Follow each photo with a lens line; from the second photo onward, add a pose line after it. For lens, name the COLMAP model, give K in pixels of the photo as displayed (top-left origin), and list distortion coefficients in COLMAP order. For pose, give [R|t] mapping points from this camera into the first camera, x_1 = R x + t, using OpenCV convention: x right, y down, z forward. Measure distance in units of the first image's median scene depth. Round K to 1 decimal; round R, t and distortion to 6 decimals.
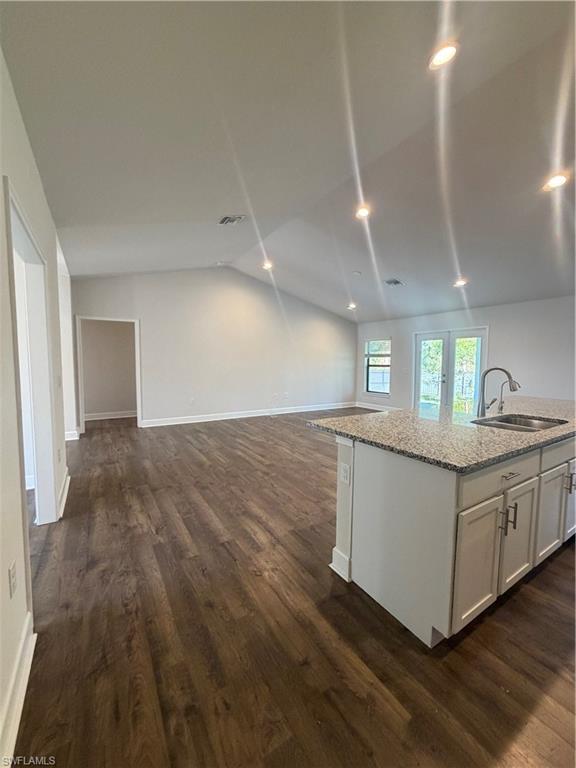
lens RADIAL K [[305.5, 0, 286.8], [0, 305.5, 384.2], [0, 0, 1]] dist [0.000496, 0.000314]
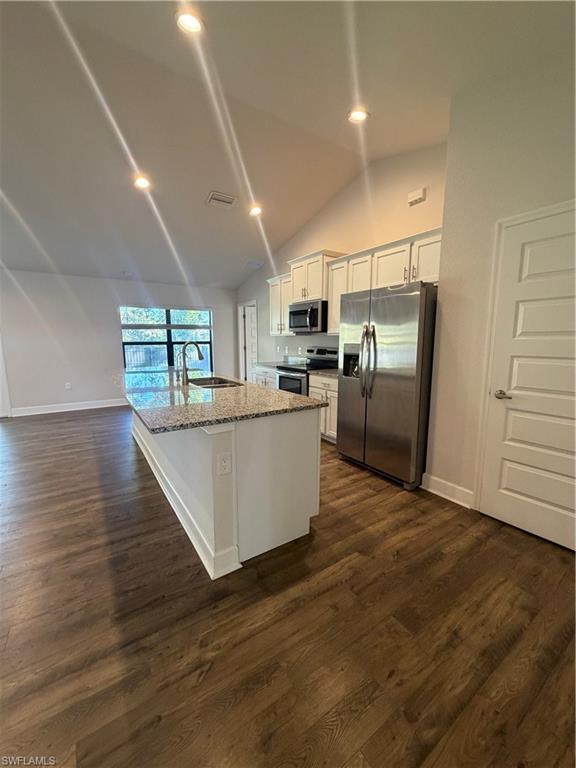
lens RADIAL K [[307.9, 0, 289.2], [0, 307.9, 383.9], [0, 0, 1]] dist [0.000029, 0.000640]
pose [[-0.039915, -0.147699, 0.988227, -0.884468], [0.068116, 0.986312, 0.150164, -0.075224], [-0.996879, 0.073308, -0.029308, 1.083884]]
